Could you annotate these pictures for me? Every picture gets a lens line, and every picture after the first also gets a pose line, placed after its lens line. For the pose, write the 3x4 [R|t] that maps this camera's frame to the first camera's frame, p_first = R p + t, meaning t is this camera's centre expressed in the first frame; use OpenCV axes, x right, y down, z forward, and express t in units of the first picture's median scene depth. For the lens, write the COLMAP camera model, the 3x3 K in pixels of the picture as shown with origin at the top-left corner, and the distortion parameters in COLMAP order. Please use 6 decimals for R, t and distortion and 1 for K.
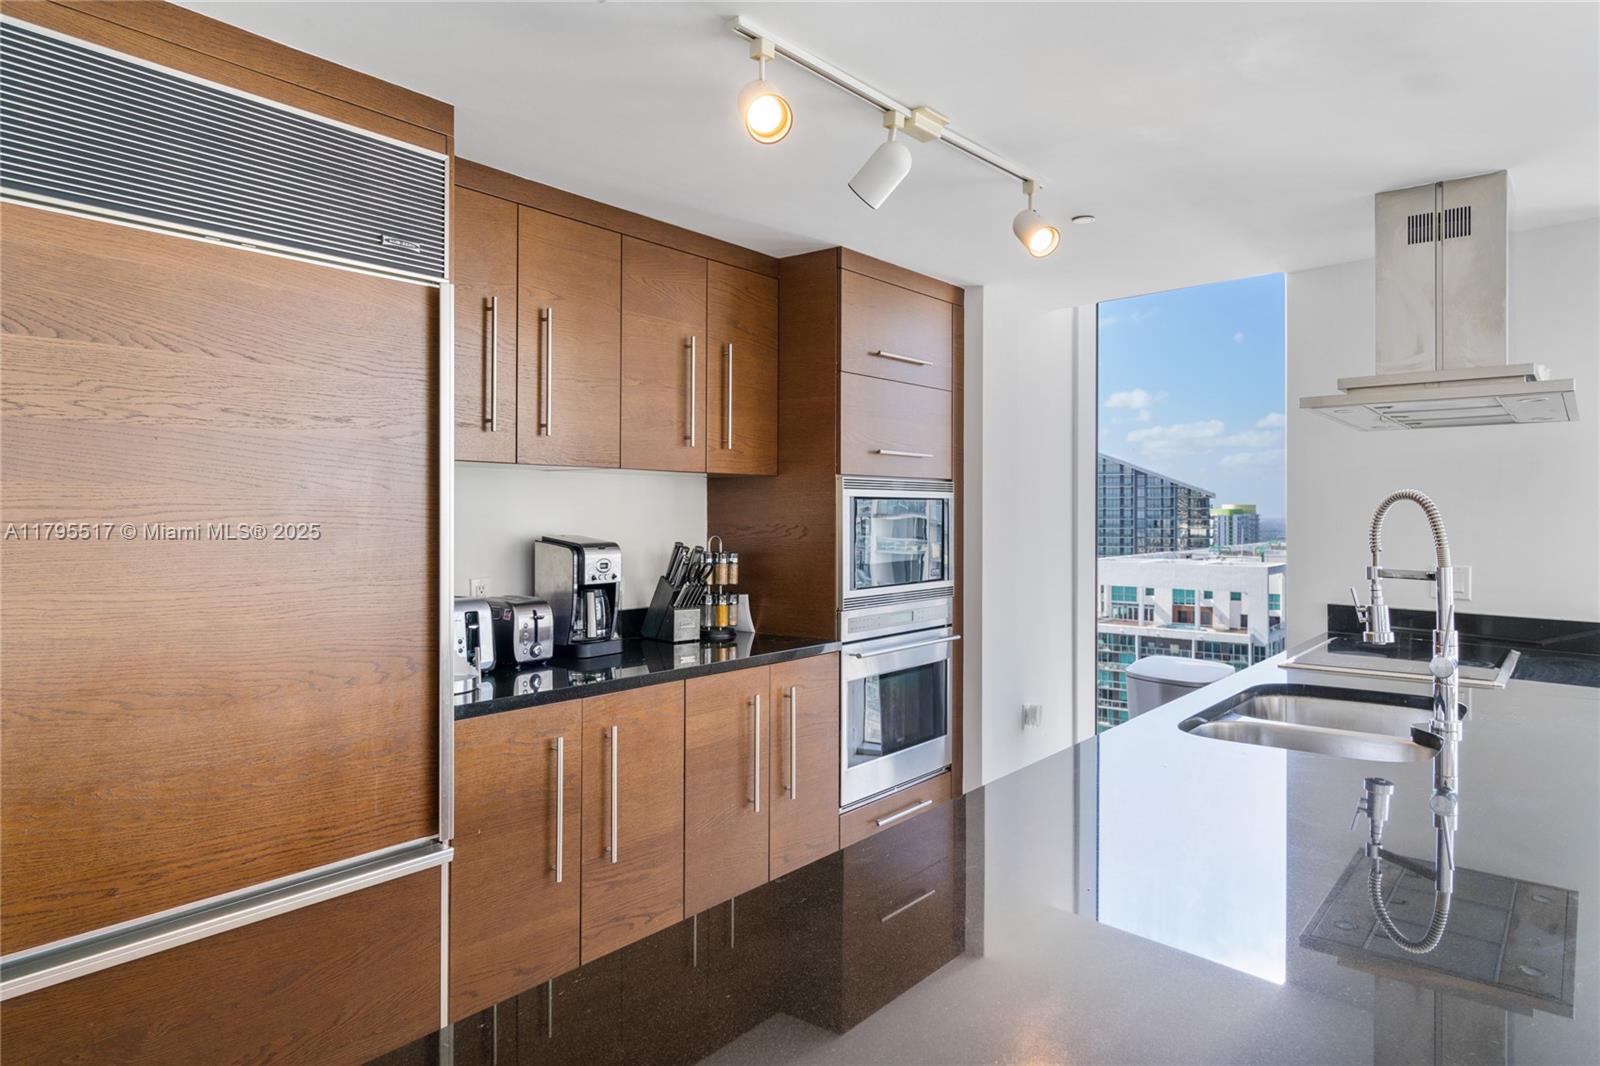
lens RADIAL K [[1011.6, 0, 819.1], [0, 1011.6, 509.3], [0, 0, 1]] dist [0.025985, -0.000581]
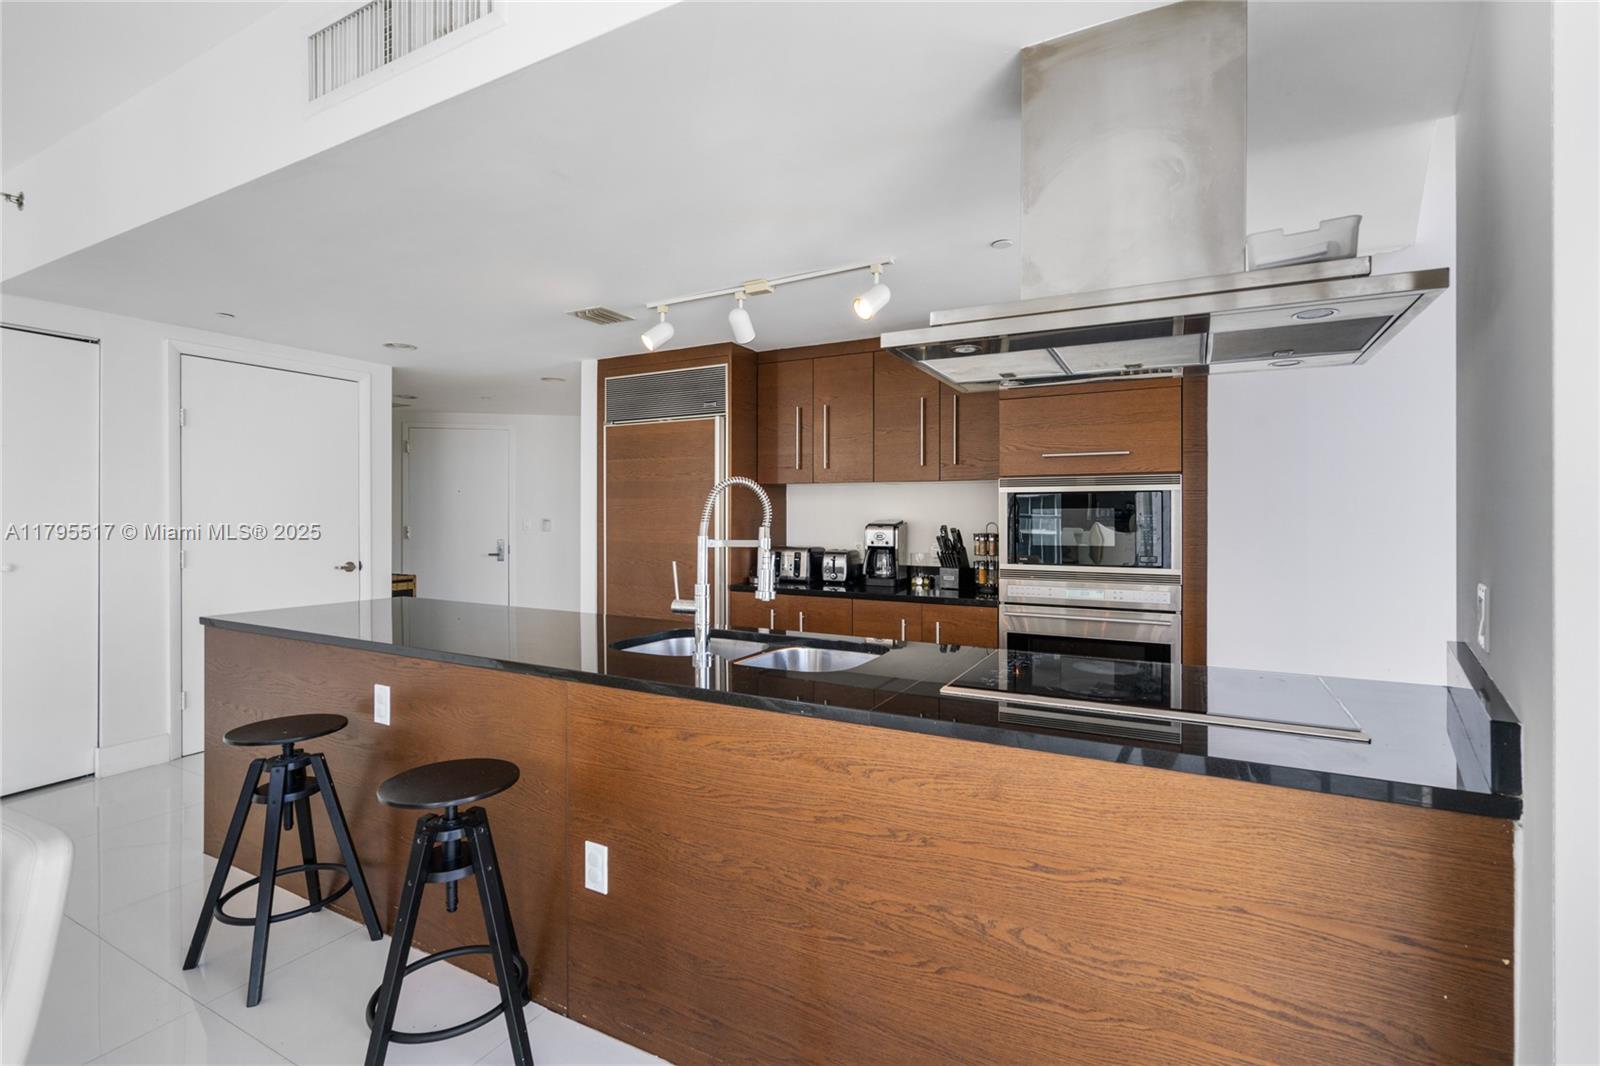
lens RADIAL K [[728.6, 0, 801.5], [0, 728.6, 523.0], [0, 0, 1]] dist [-0.001528, 0.000203]
pose [[0.175981, 0.003428, -0.984388, 1.034104], [0.002168, 0.999990, 0.003870, 0.025178], [0.984391, -0.002815, 0.175972, 0.634242]]
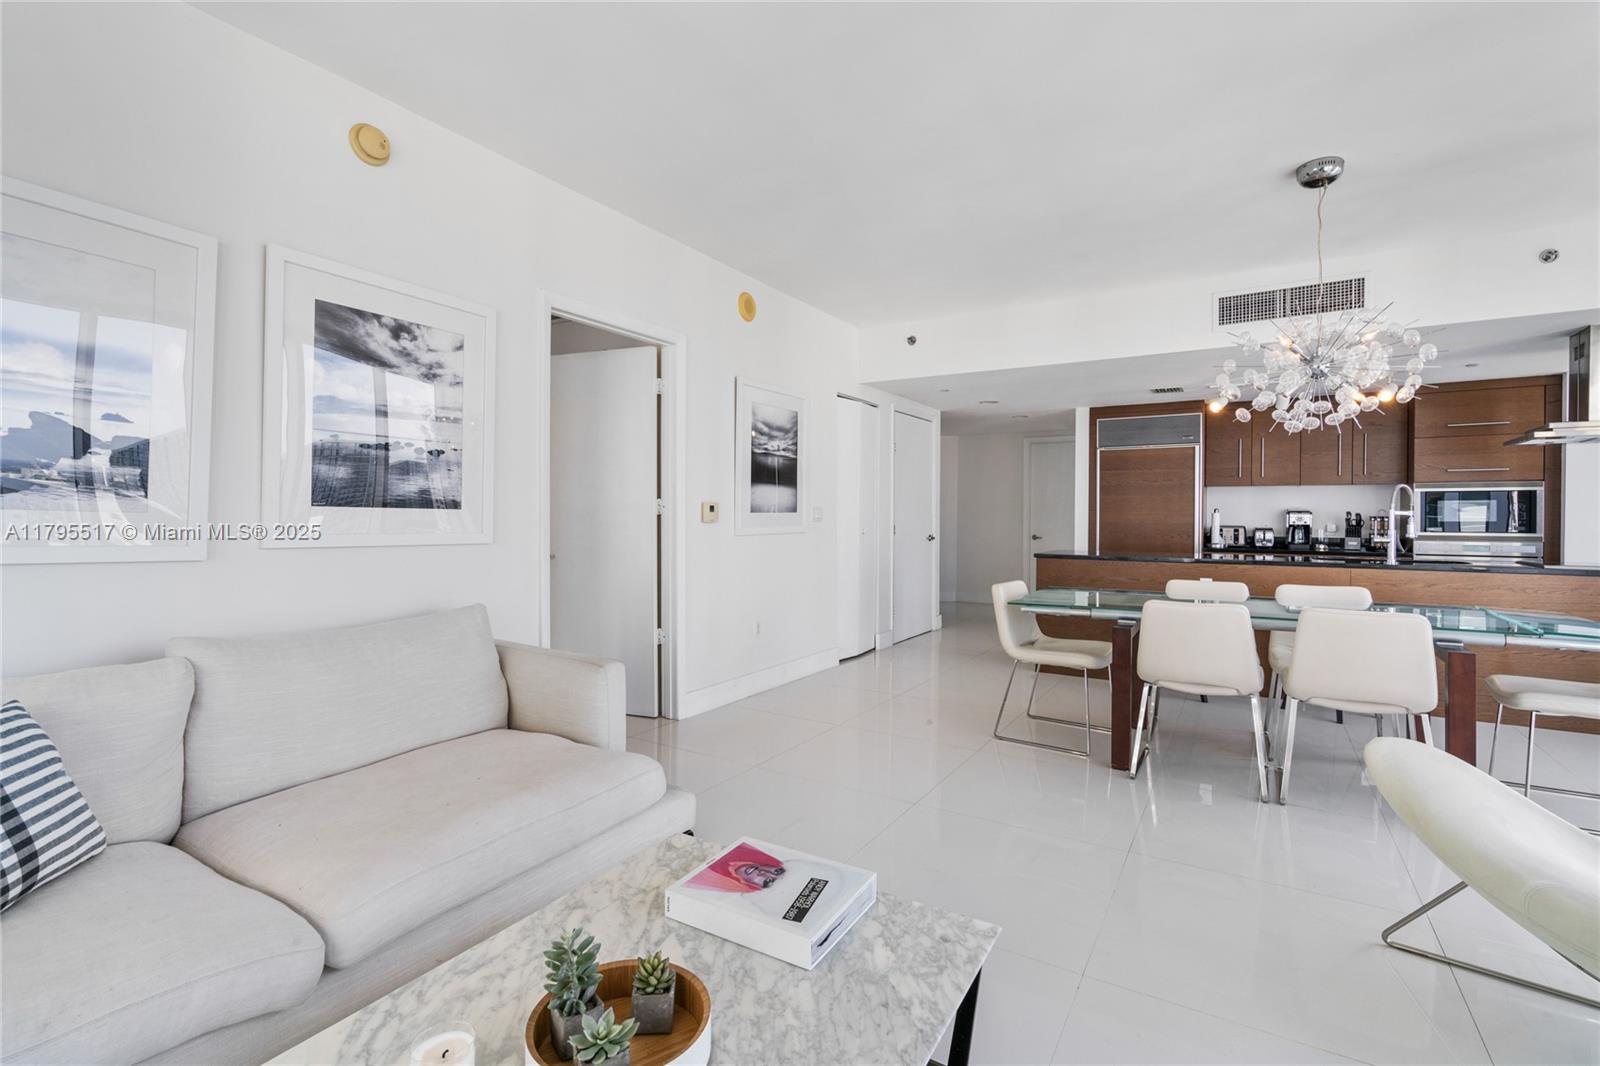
lens RADIAL K [[723.7, 0, 804.6], [0, 723.7, 518.7], [0, 0, 1]] dist [-0.006106, 0.003475]
pose [[0.108666, -0.002239, -0.994076, 1.701170], [-0.000793, 0.999997, -0.002339, 0.060658], [0.994078, 0.001043, 0.108664, -0.645455]]
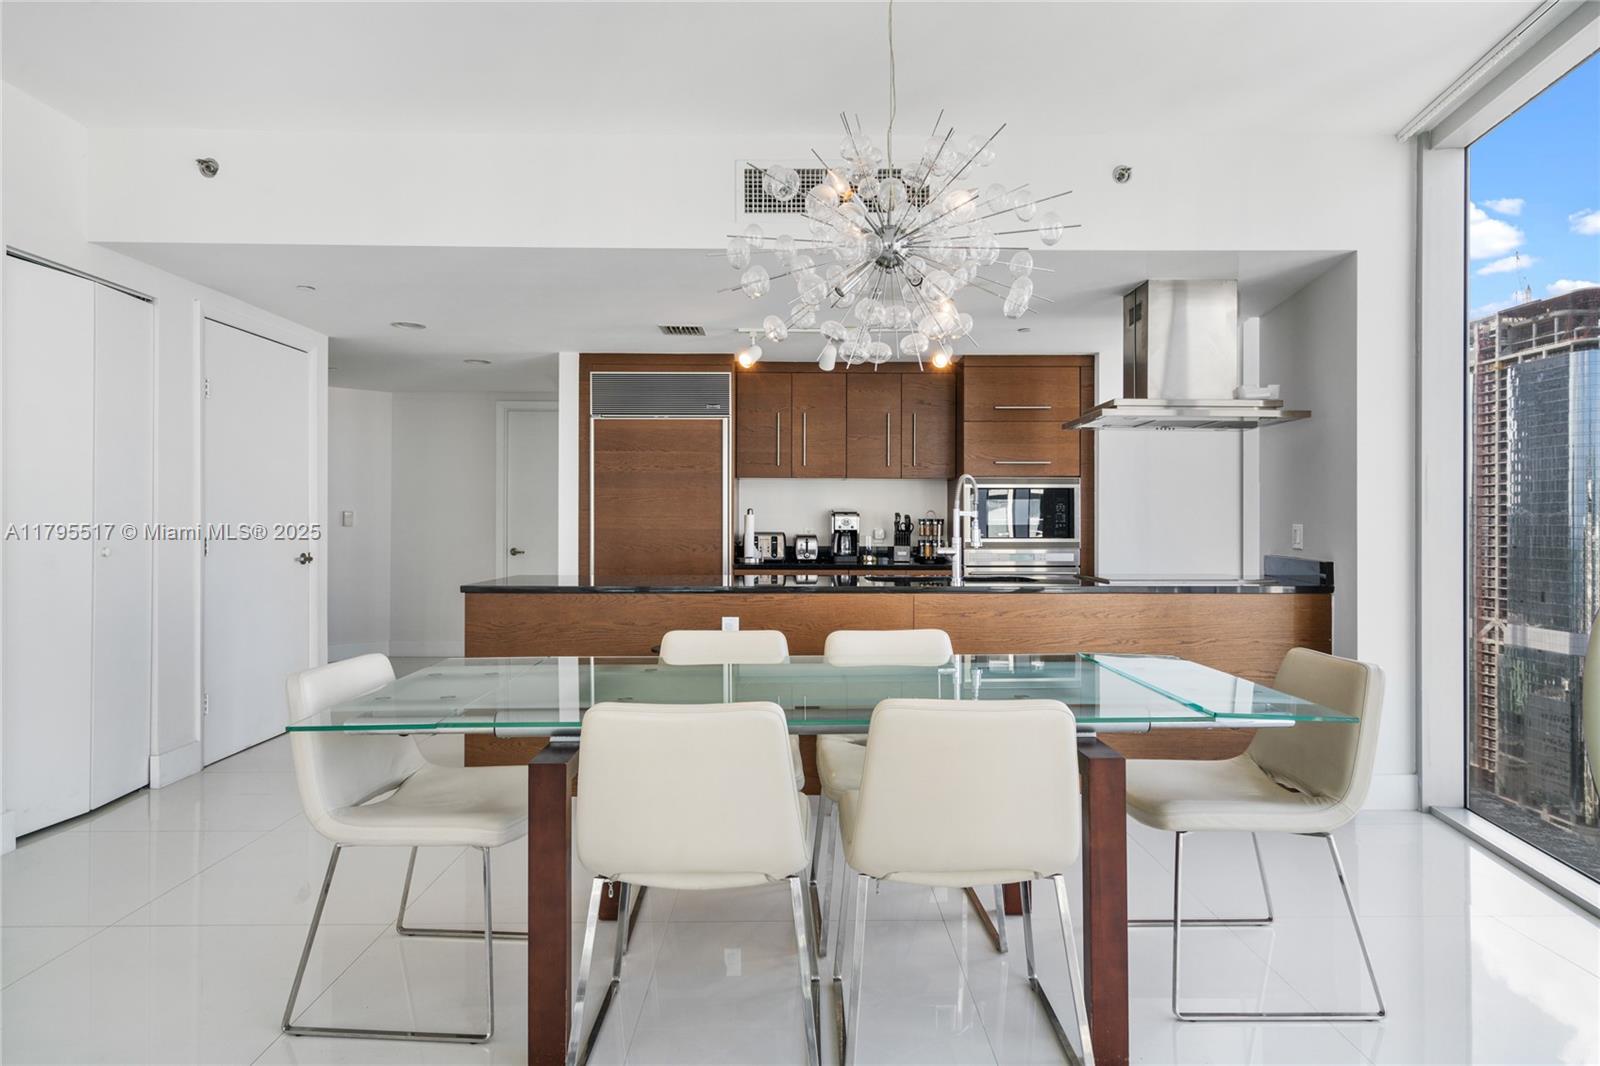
lens RADIAL K [[918.8, 0, 807.9], [0, 918.8, 525.3], [0, 0, 1]] dist [0.006261, 0.001296]
pose [[0.627491, -0.003224, -0.778617, 1.299766], [0.005478, 0.999985, 0.000274, 0.060284], [0.778605, -0.004437, 0.627499, -0.327457]]
